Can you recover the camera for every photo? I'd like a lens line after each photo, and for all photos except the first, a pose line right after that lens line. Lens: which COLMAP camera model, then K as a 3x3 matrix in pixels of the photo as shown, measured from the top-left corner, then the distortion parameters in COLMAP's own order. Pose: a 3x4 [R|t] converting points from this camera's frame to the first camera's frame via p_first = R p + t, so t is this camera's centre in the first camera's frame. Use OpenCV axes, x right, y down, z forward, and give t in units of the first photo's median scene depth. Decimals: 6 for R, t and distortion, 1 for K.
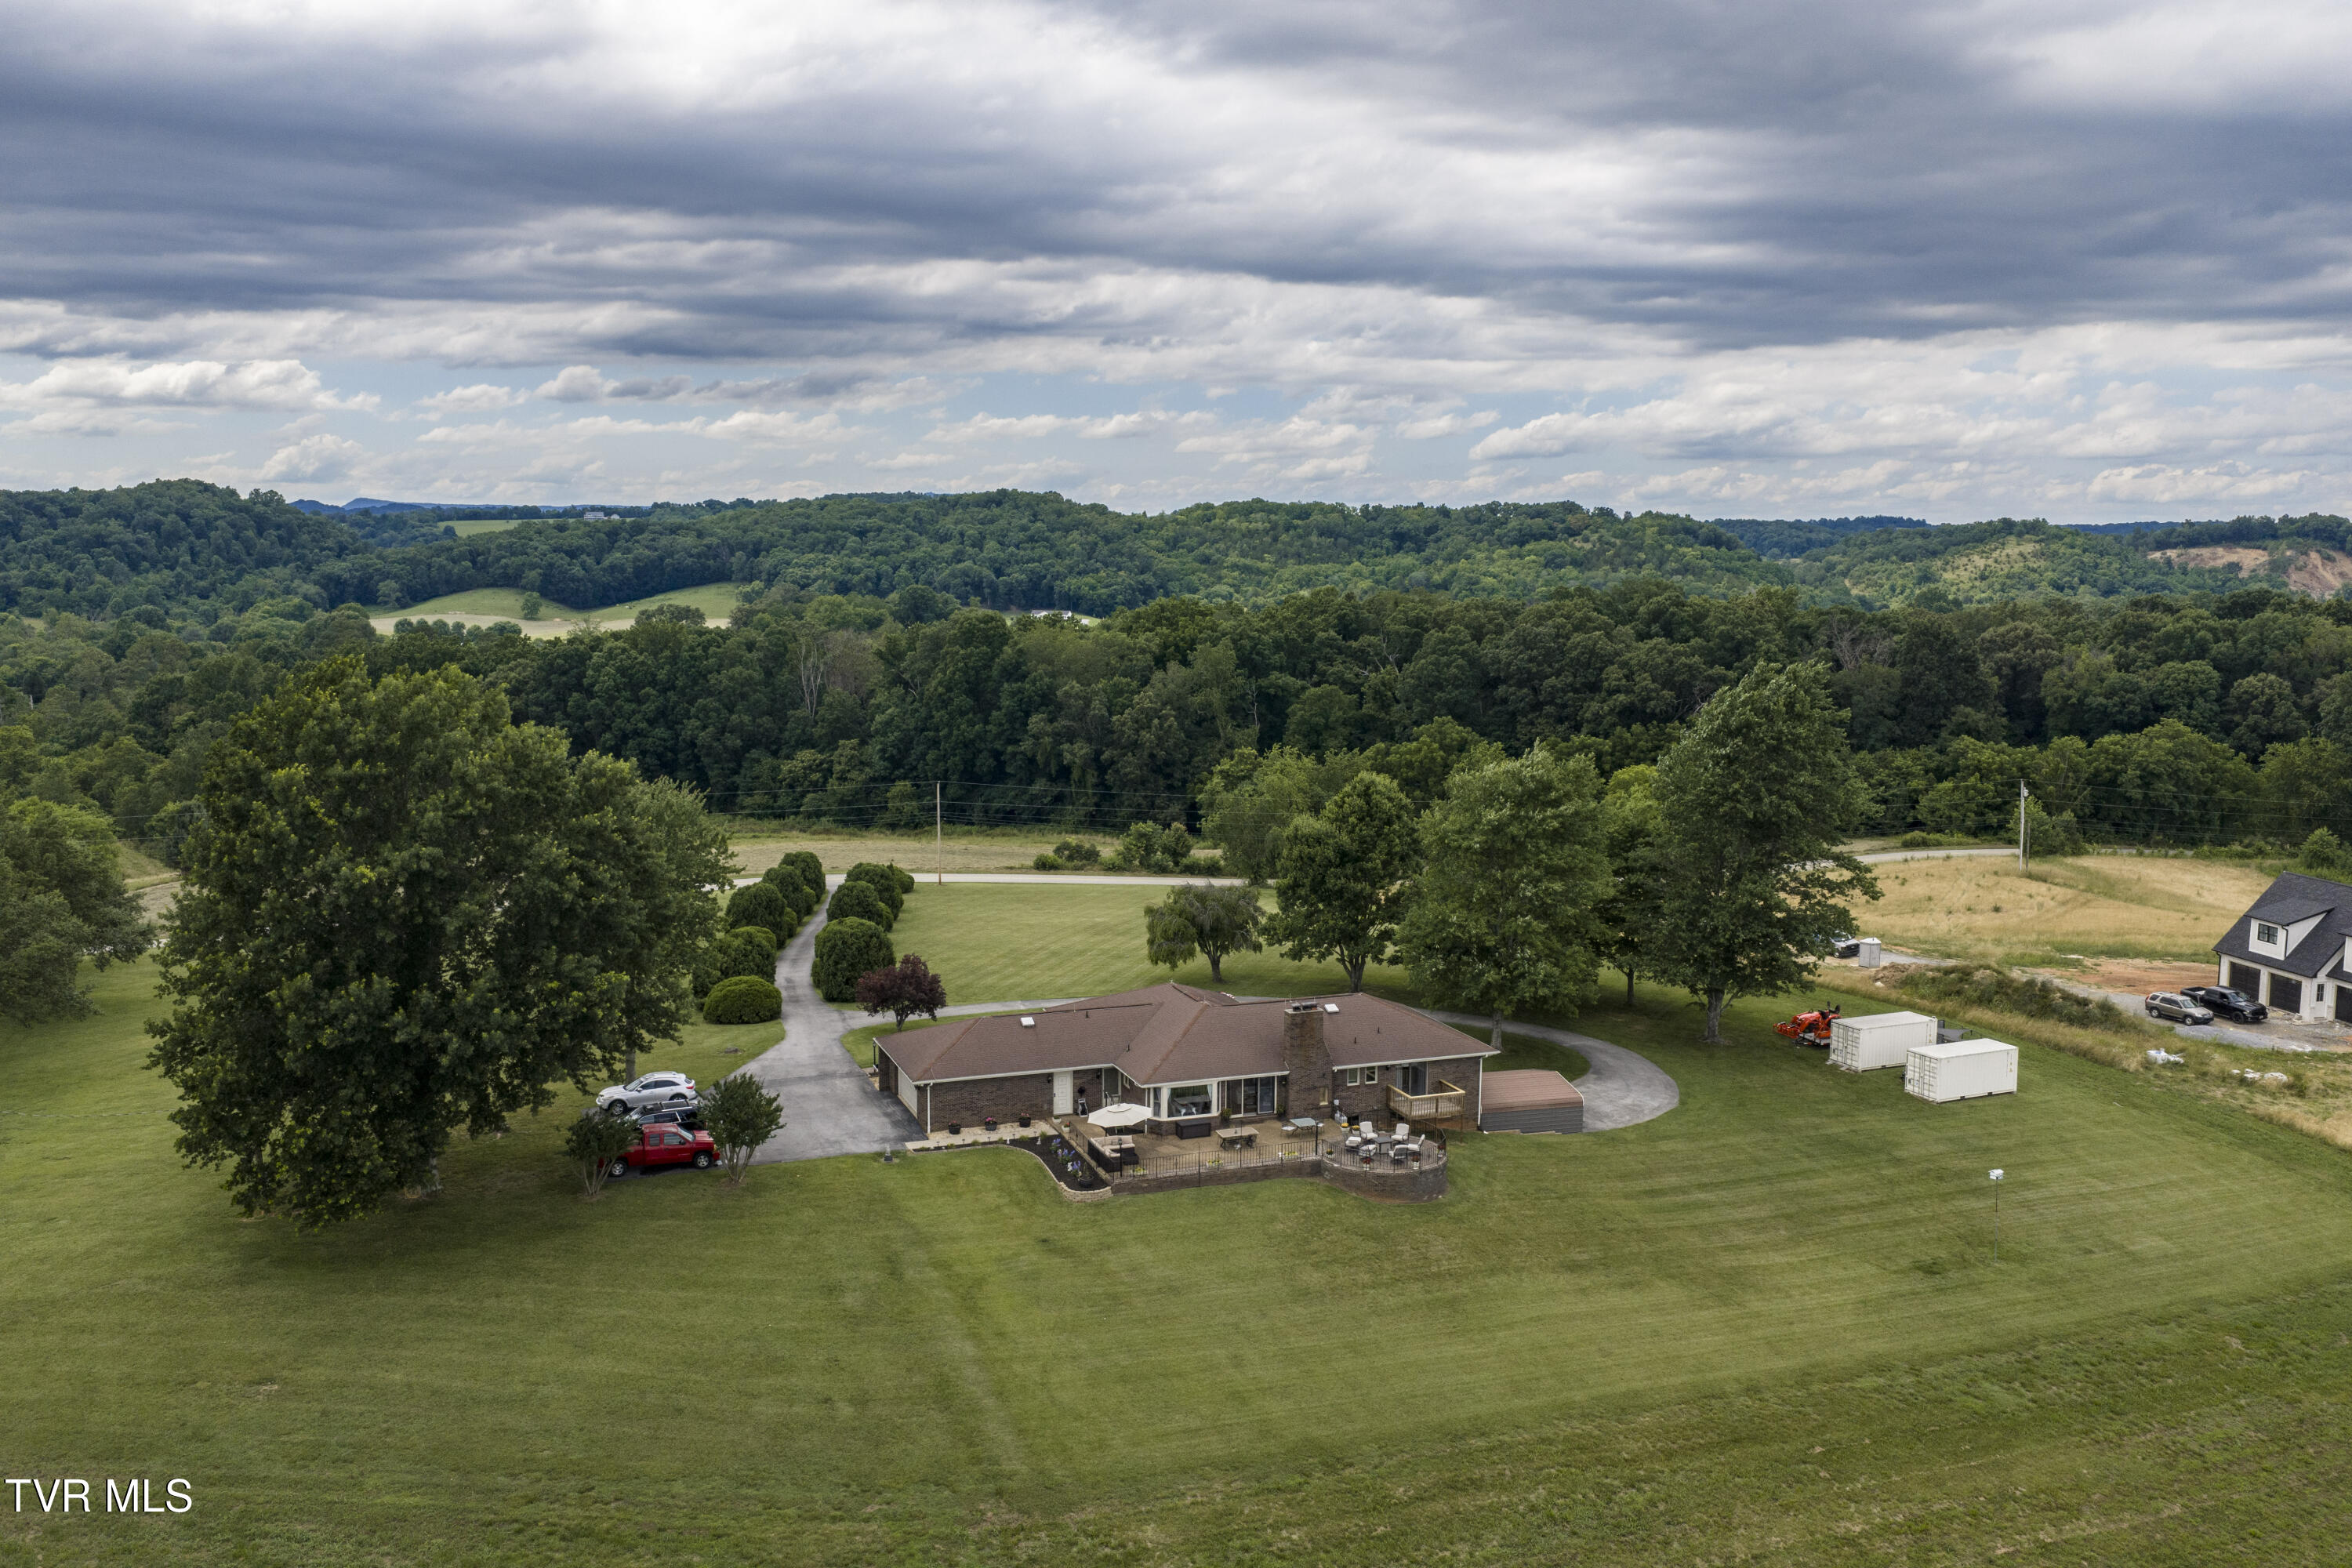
lens RADIAL K [[1942.1, 0, 1187.5], [0, 1942.1, 786.3], [0, 0, 1]] dist [0.026225, -0.042344]
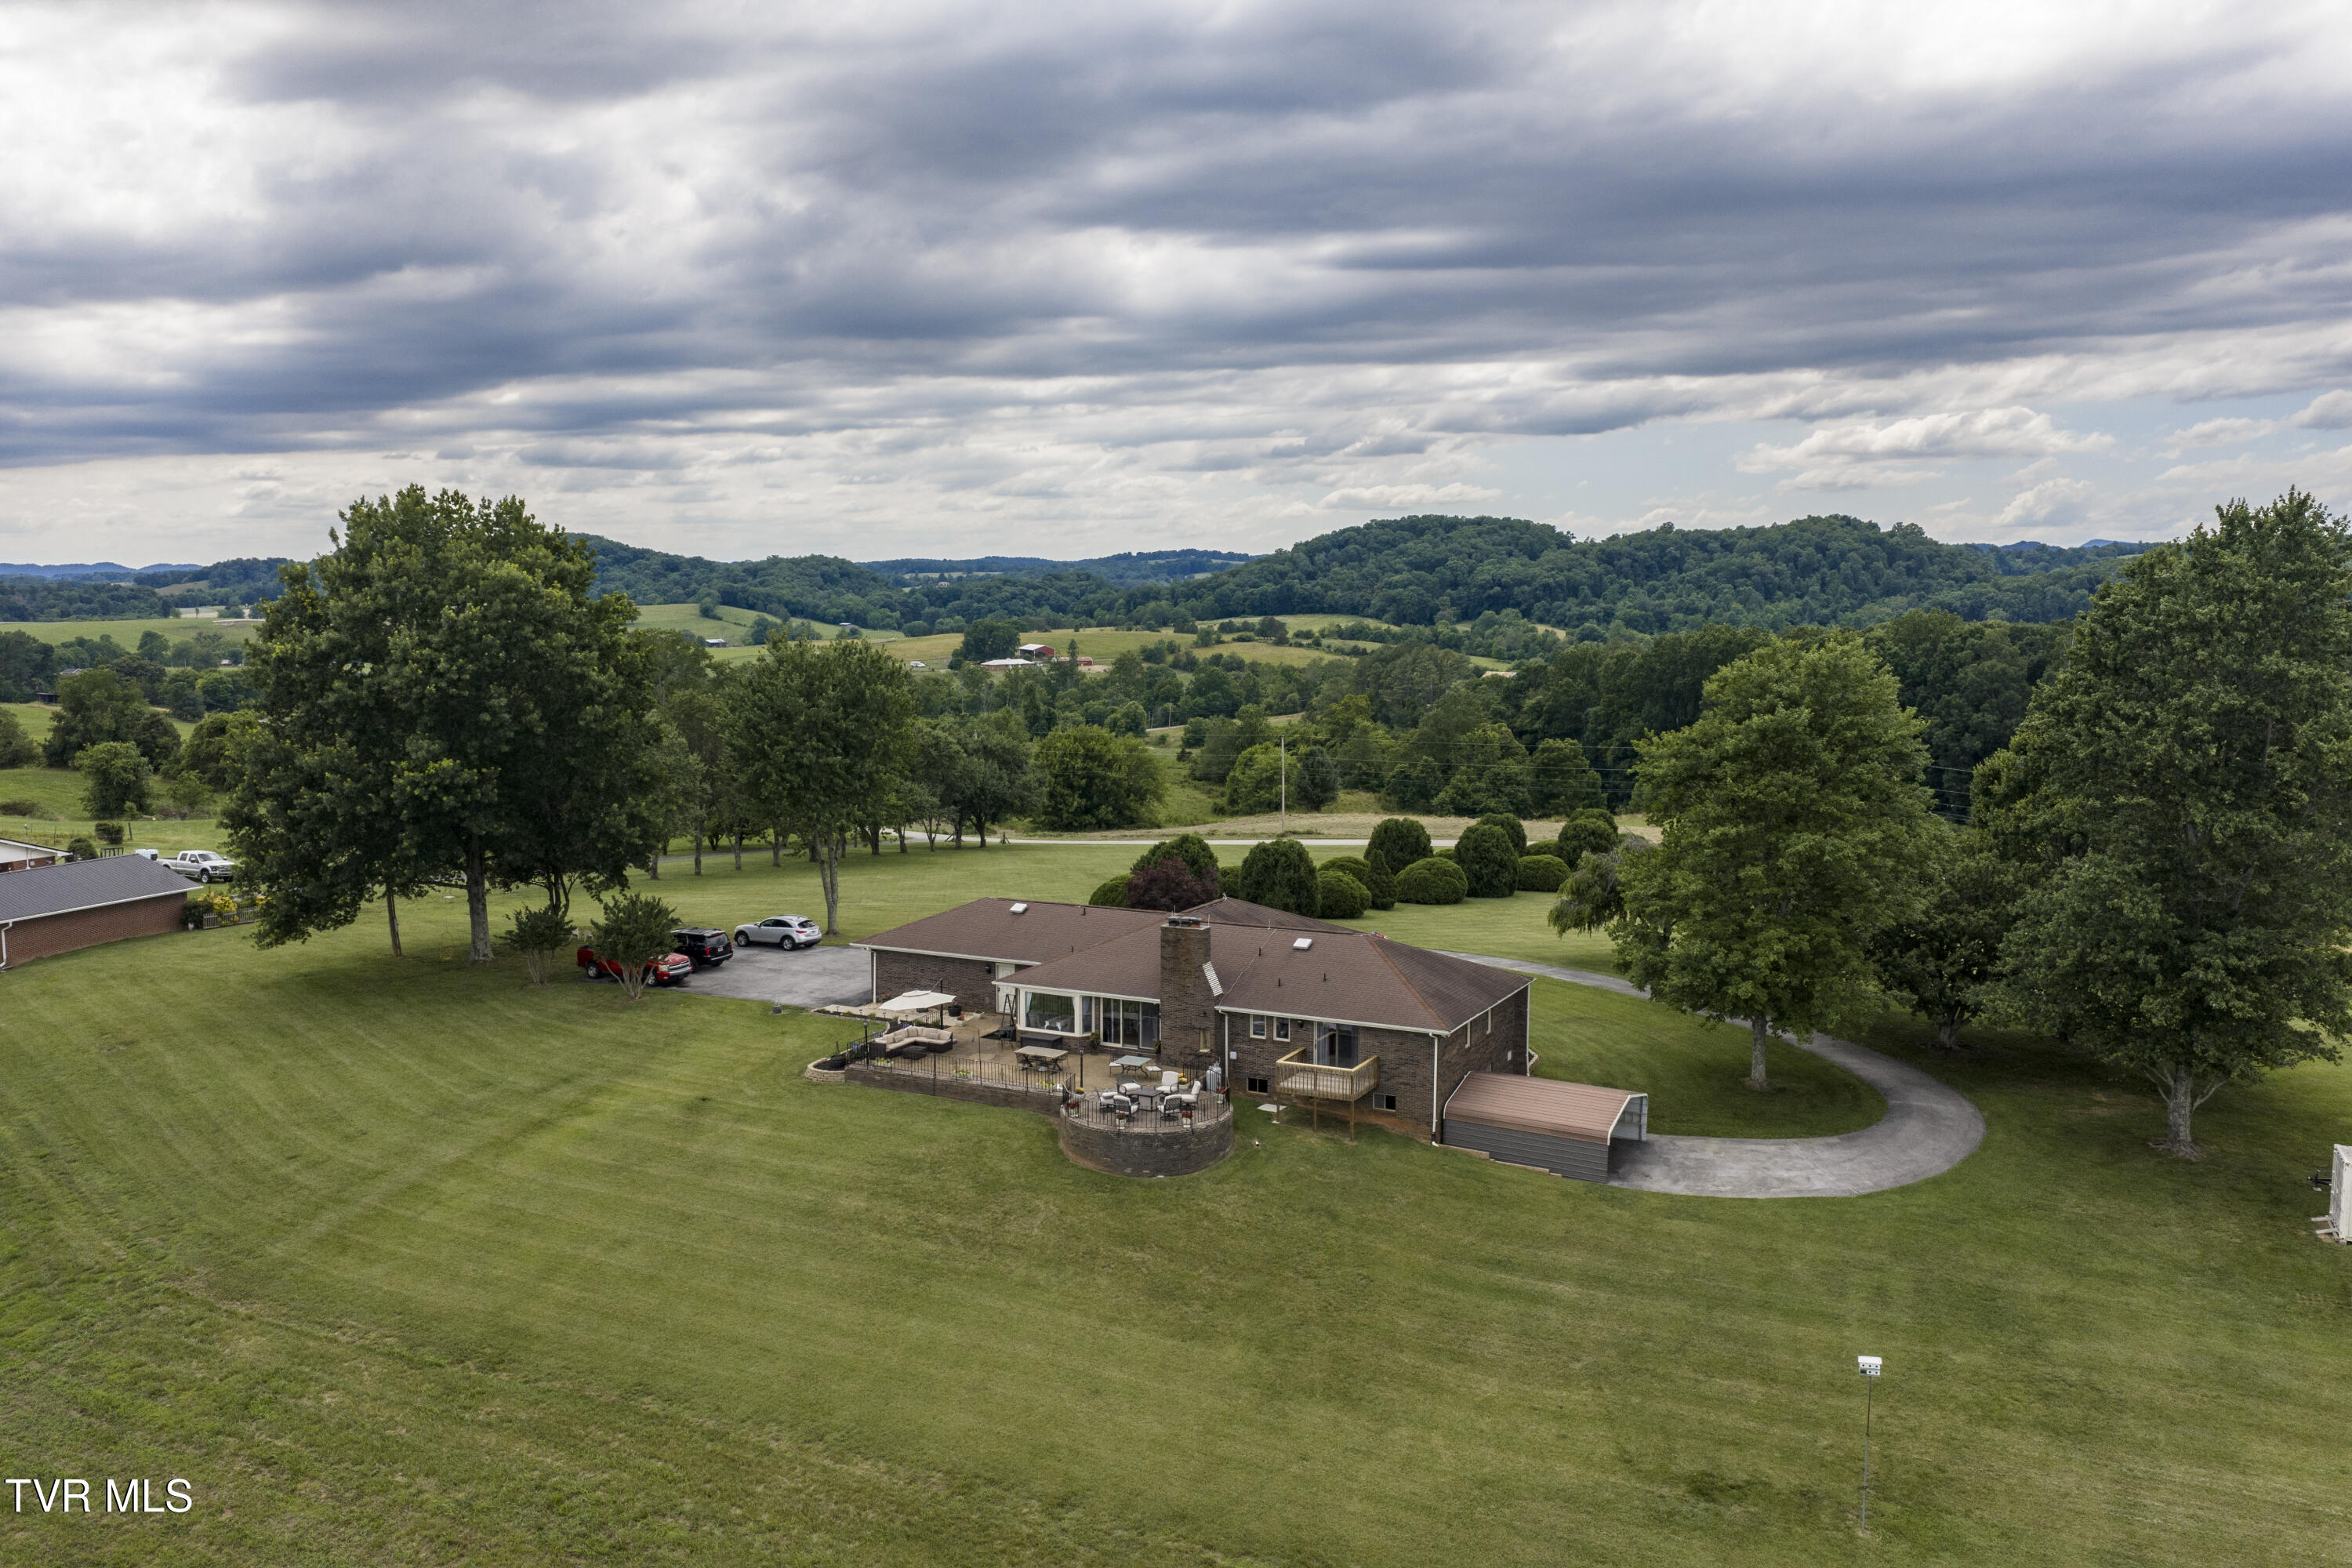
lens RADIAL K [[1944.9, 0, 1176.0], [0, 1944.9, 784.0], [0, 0, 1]] dist [0.029463, -0.146681]
pose [[0.666433, 0.067937, -0.742463, 0.191587], [-0.085159, 0.996259, 0.014721, 0.014059], [0.740685, 0.053417, 0.669725, 0.140440]]
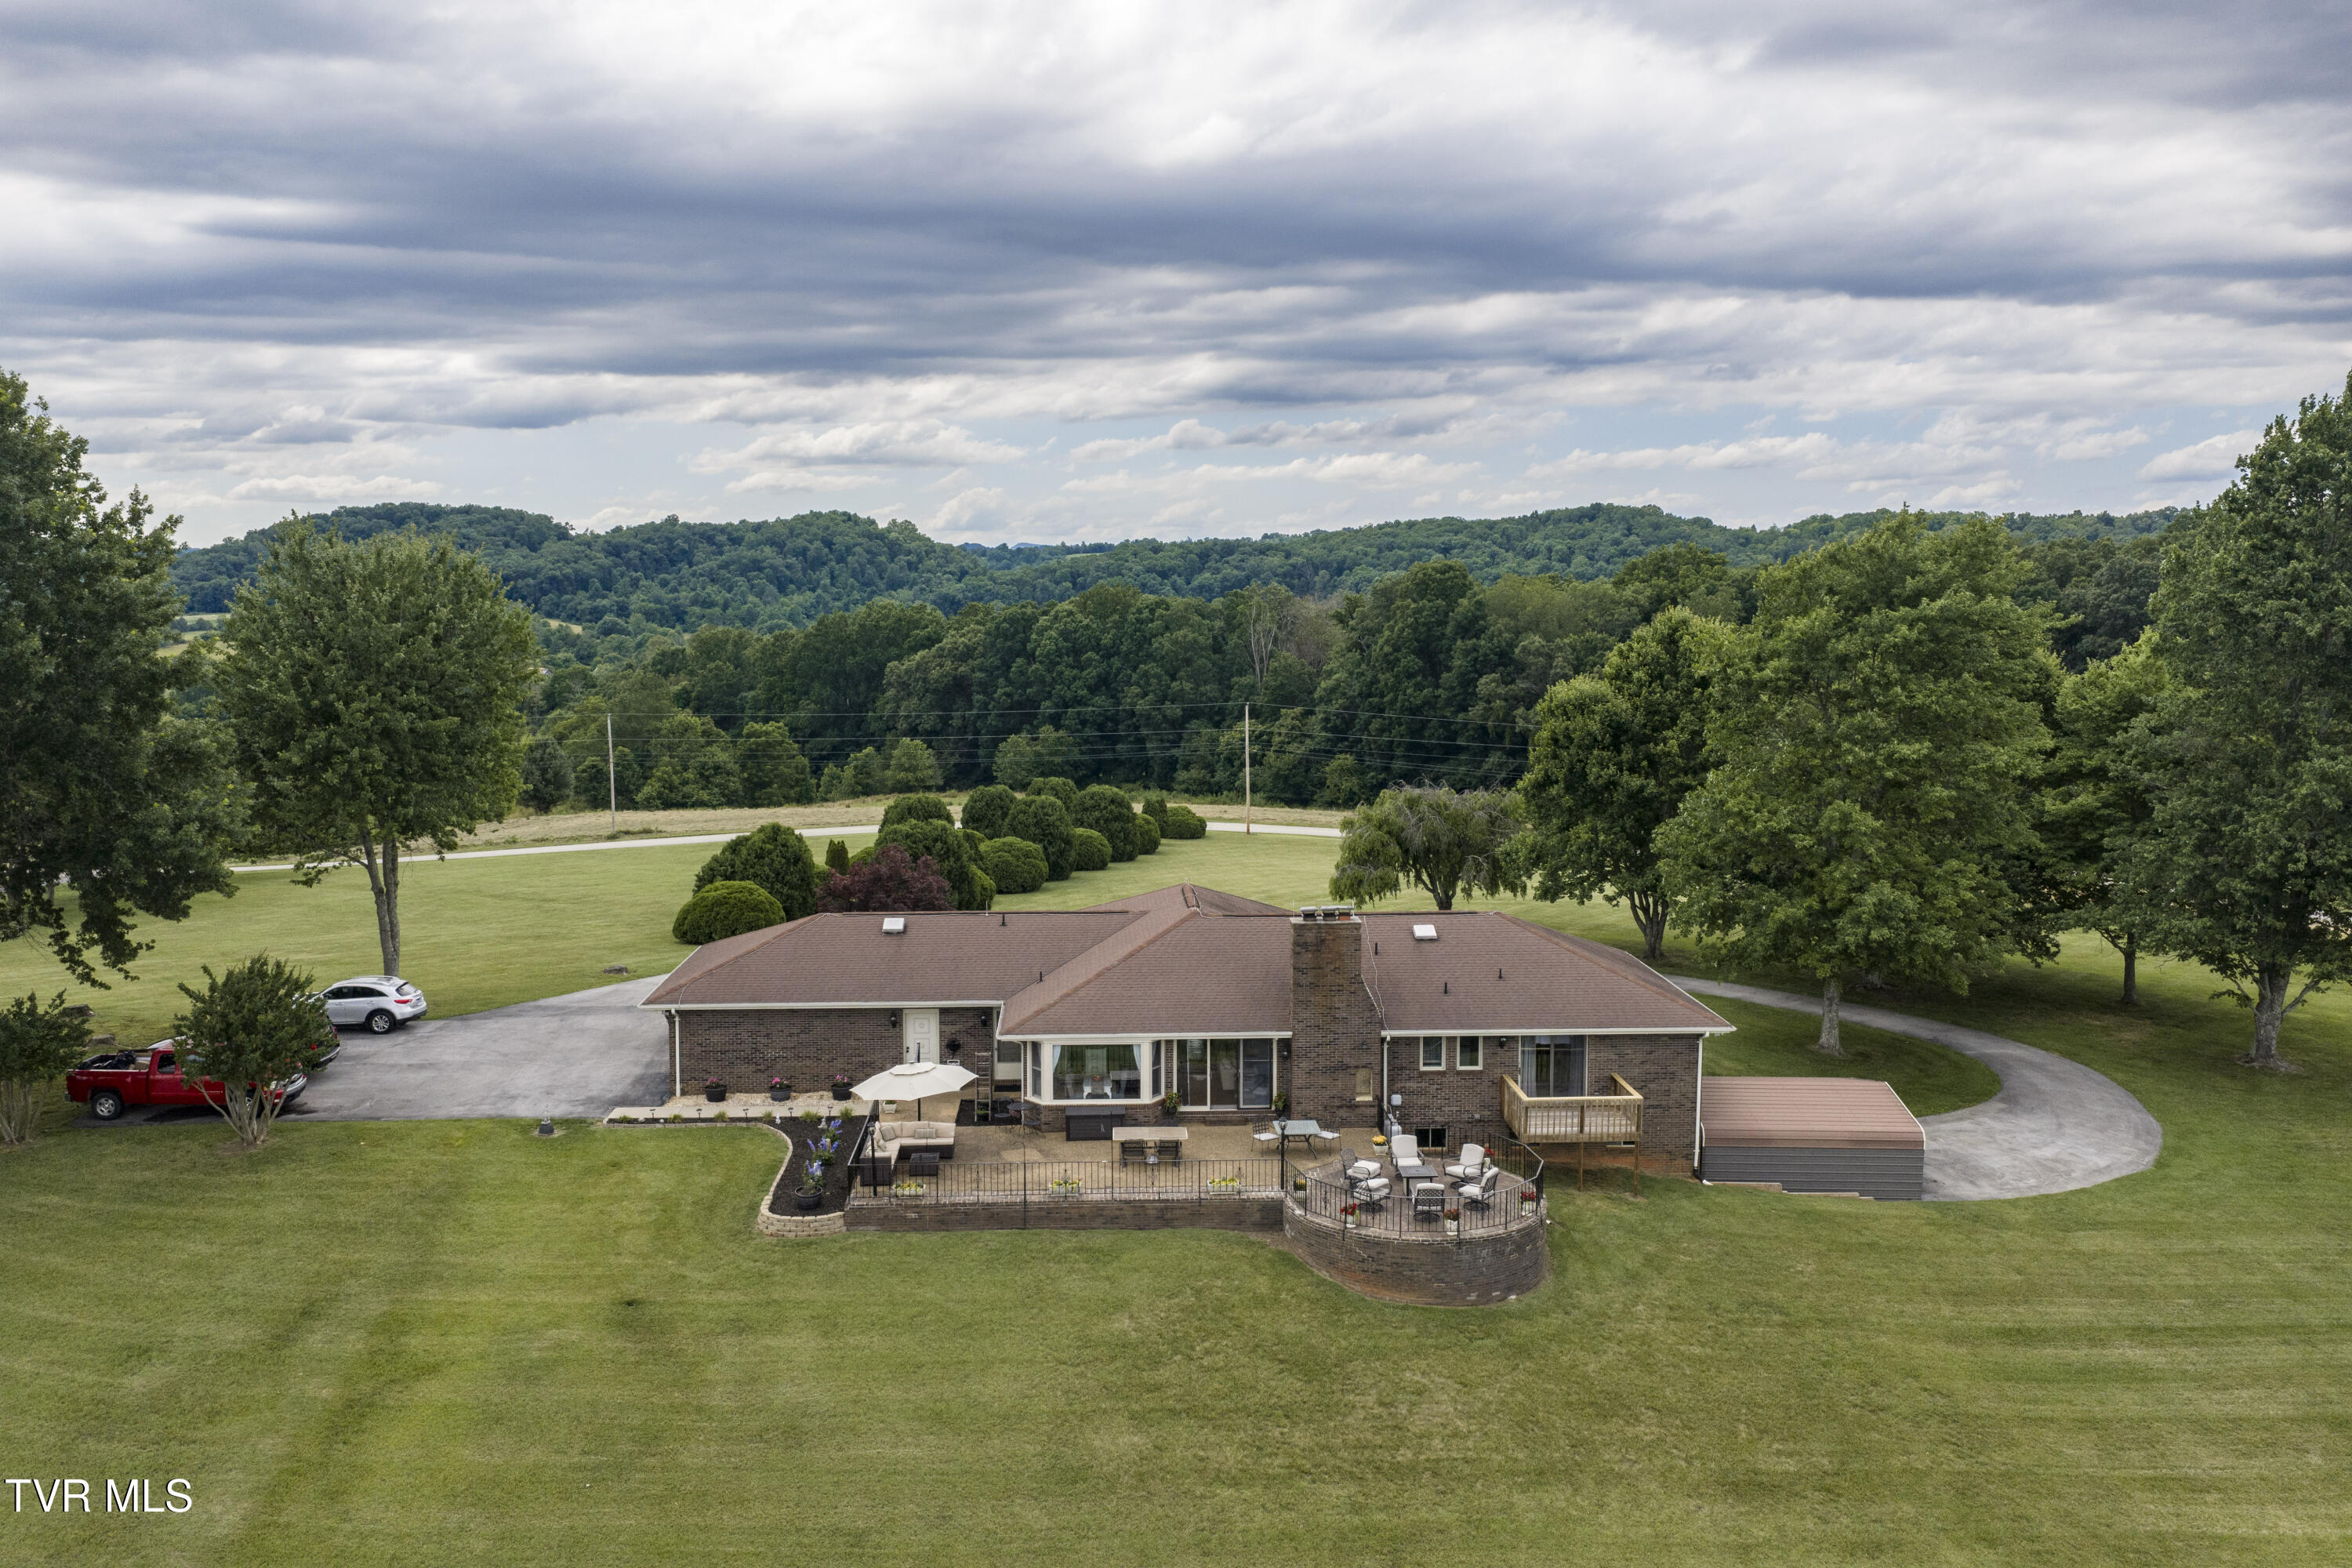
lens RADIAL K [[1942.1, 0, 1187.5], [0, 1942.1, 786.3], [0, 0, 1]] dist [0.026225, -0.042344]
pose [[0.950550, 0.024005, -0.309643, 0.056660], [-0.030018, 0.999442, -0.014668, 0.026310], [0.309118, 0.023238, 0.950740, 0.143980]]
